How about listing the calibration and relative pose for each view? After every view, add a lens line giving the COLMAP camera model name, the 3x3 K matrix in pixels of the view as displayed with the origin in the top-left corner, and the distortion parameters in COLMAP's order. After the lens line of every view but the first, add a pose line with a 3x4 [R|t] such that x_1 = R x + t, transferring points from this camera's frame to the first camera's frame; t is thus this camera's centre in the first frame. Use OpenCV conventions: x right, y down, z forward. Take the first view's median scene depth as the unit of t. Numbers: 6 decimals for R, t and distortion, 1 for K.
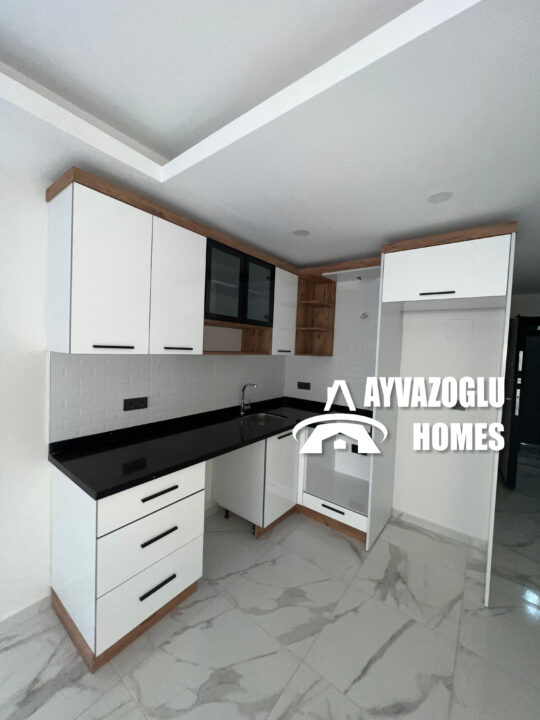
lens RADIAL K [[283.6, 0, 275.0], [0, 283.6, 359.6], [0, 0, 1]] dist [-0.003760, -0.000212]
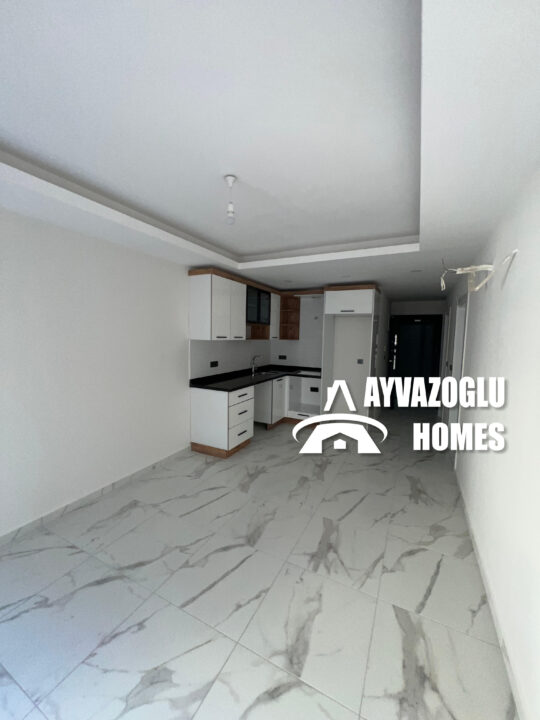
lens RADIAL K [[283.6, 0, 275.0], [0, 283.6, 359.6], [0, 0, 1]] dist [-0.003760, -0.000212]
pose [[0.982177, -0.034926, 0.184685, -0.387509], [0.025815, 0.998339, 0.051512, 0.023305], [-0.186177, -0.045826, 0.981447, -1.012982]]
